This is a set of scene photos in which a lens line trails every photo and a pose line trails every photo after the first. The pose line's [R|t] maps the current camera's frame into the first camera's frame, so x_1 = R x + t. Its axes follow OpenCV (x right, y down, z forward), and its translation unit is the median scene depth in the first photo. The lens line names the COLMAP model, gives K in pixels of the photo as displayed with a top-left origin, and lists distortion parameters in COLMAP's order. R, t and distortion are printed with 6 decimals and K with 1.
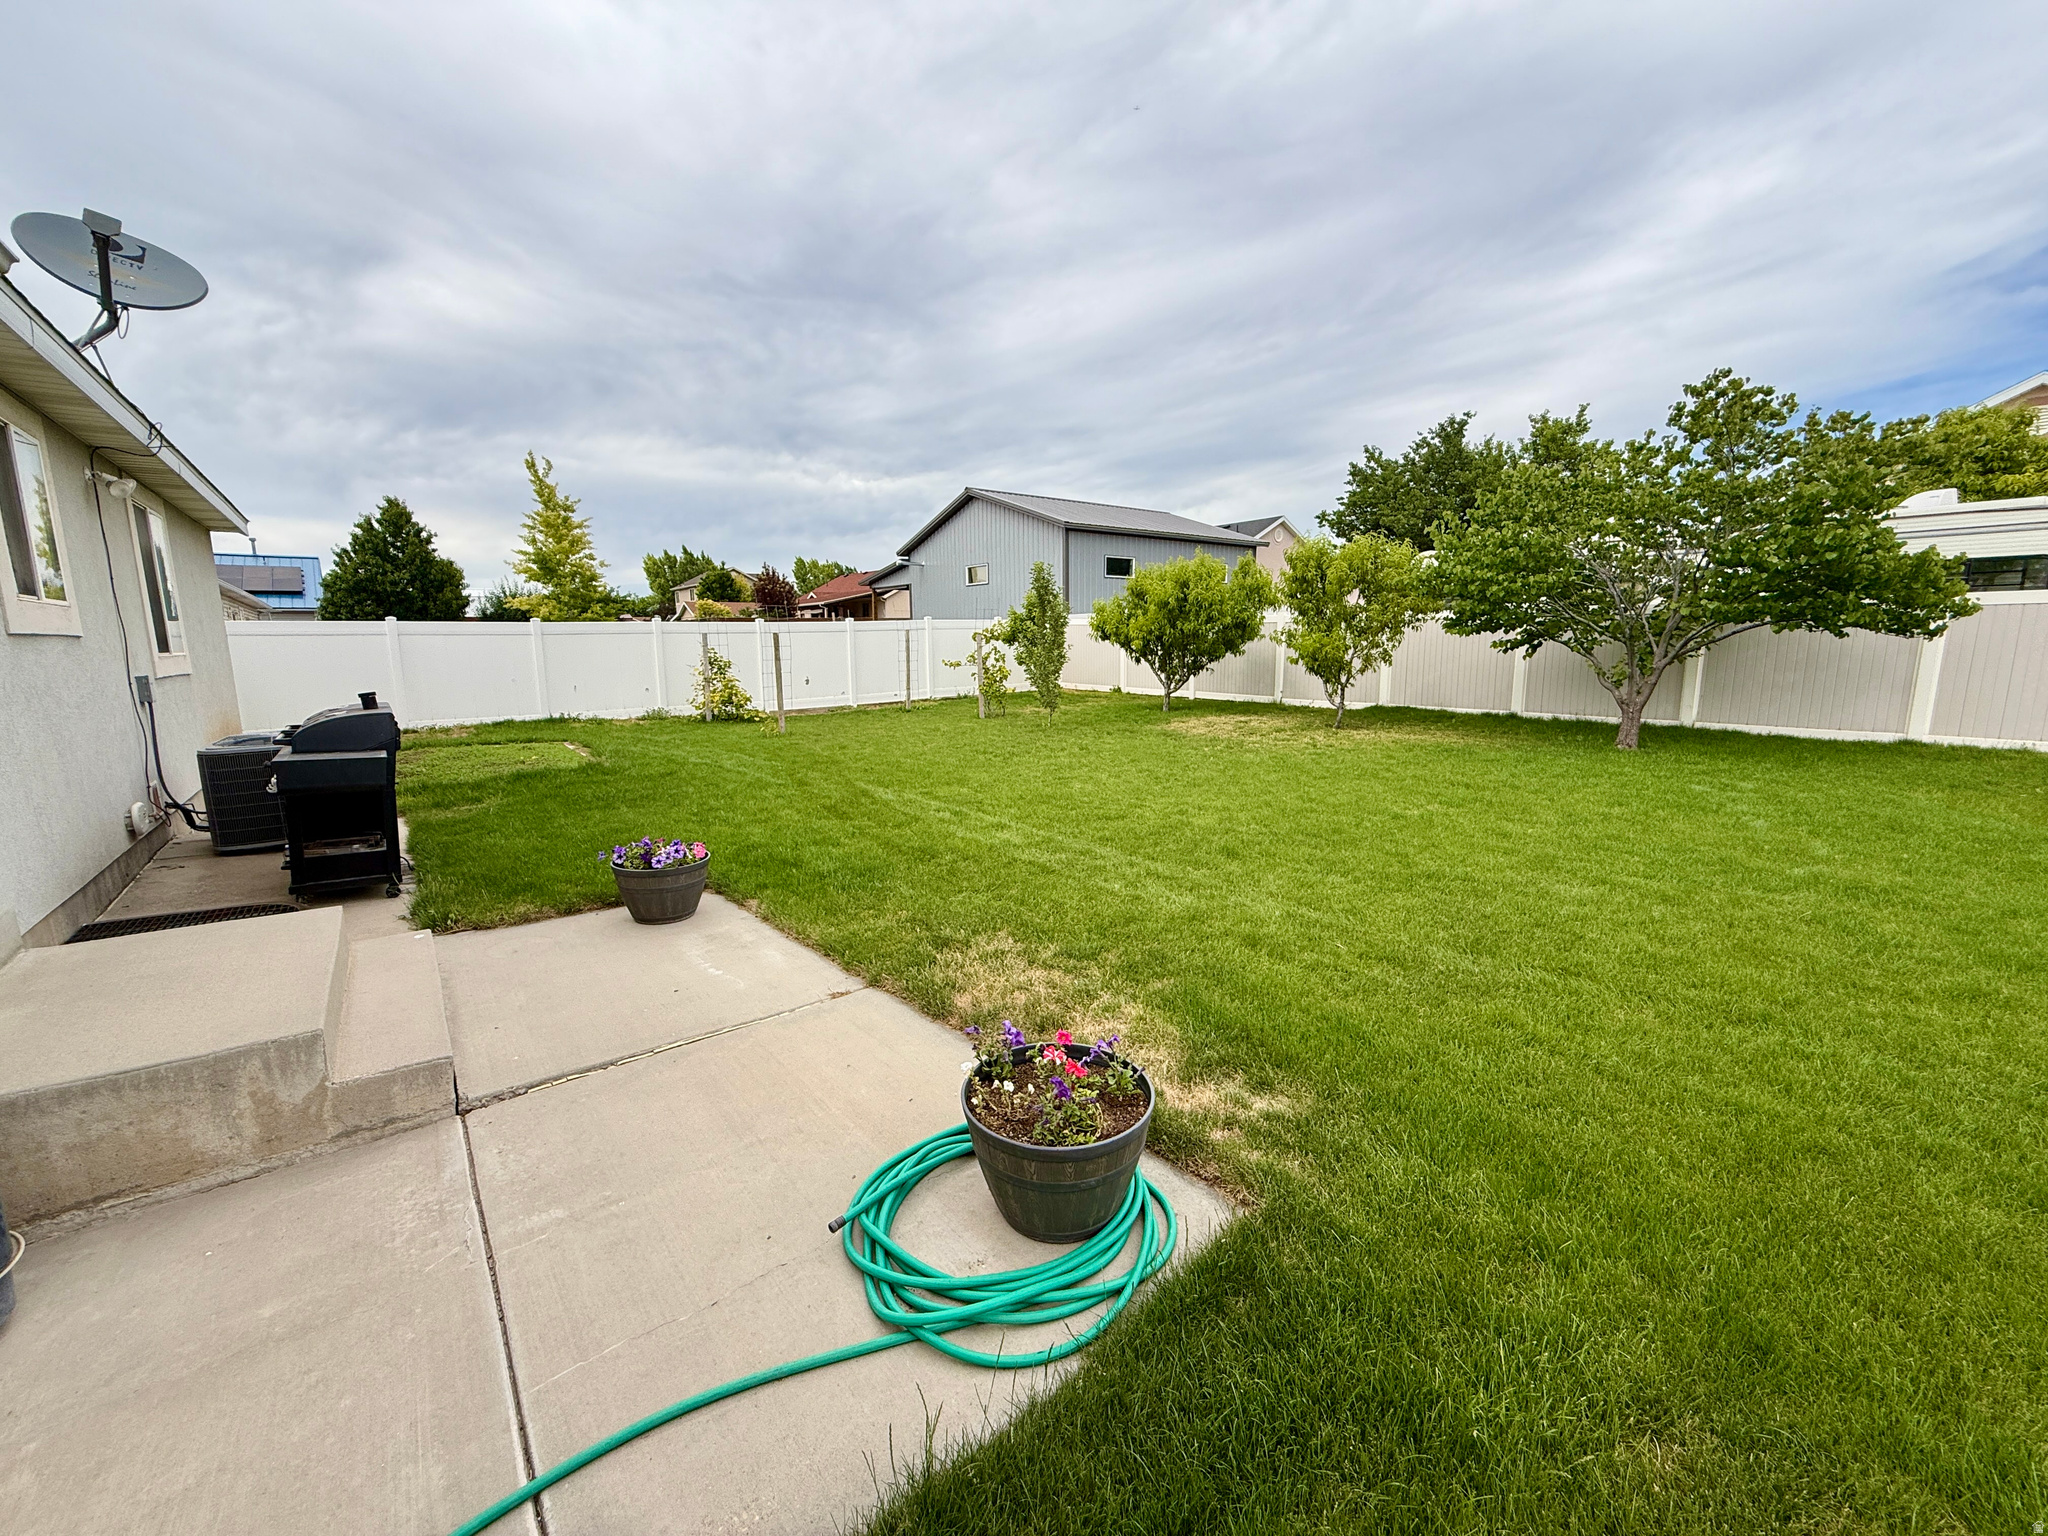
lens RADIAL K [[816.6, 0, 1024.0], [0, 816.6, 768.0], [0, 0, 1]] dist [0.000235, 0.000069]
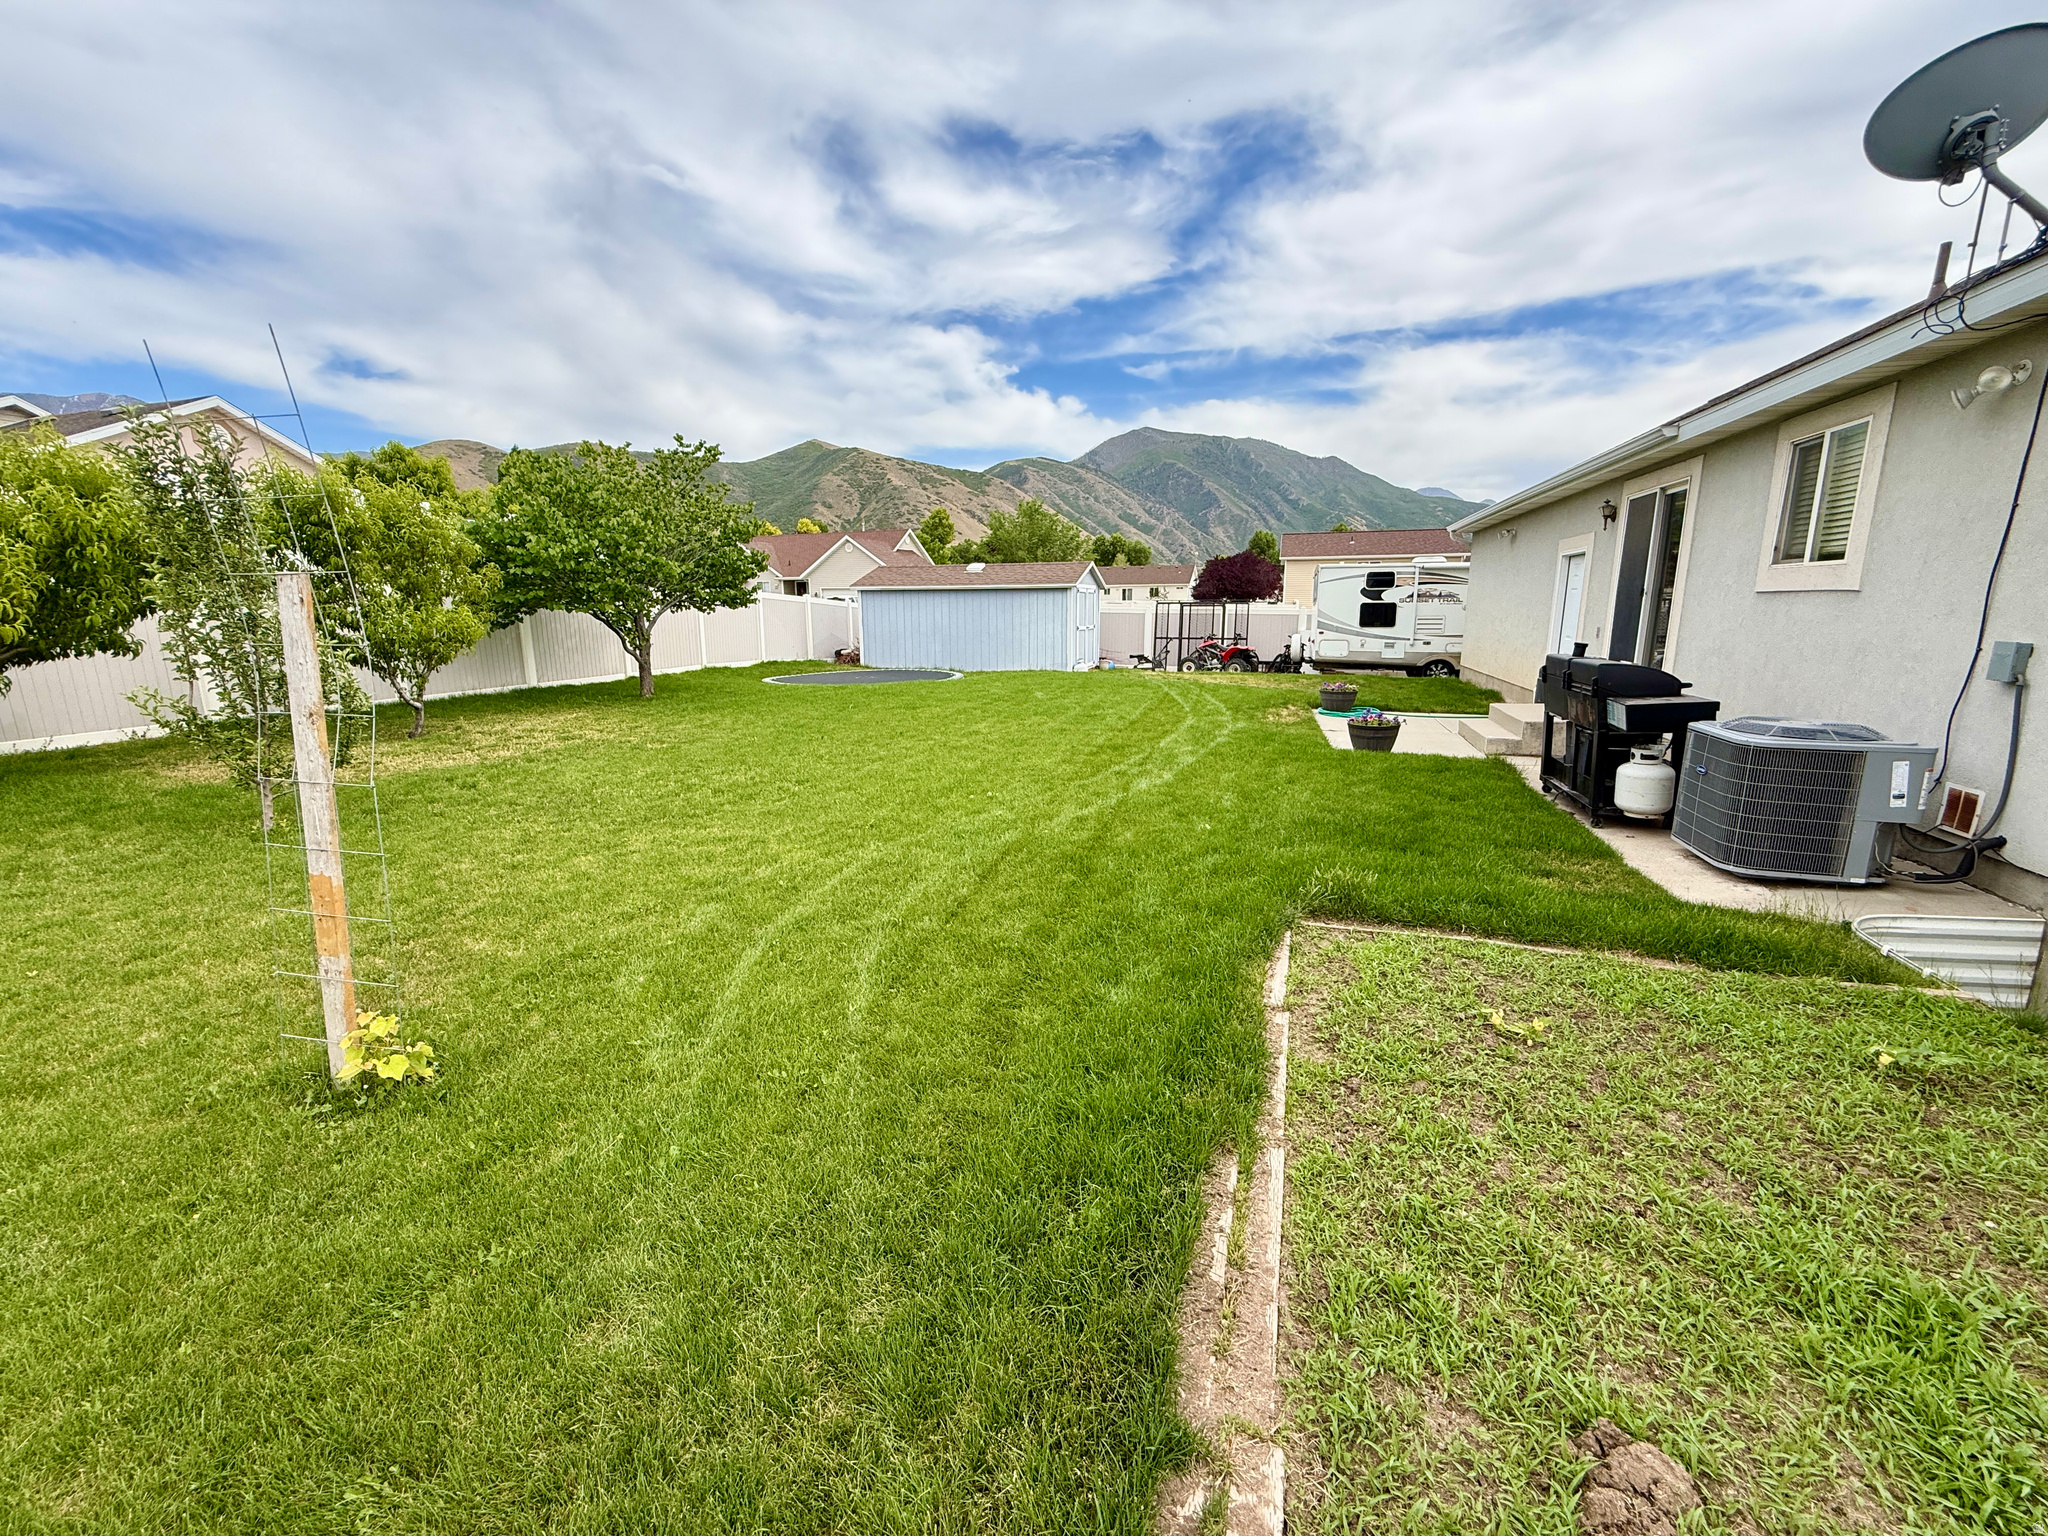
lens RADIAL K [[816.6, 0, 1024.0], [0, 816.6, 768.0], [0, 0, 1]] dist [0.000235, 0.000069]
pose [[-0.571890, -0.150436, 0.806418, -0.694712], [0.148809, 0.947707, 0.282325, -0.194561], [-0.806720, 0.281461, -0.519598, 1.204714]]
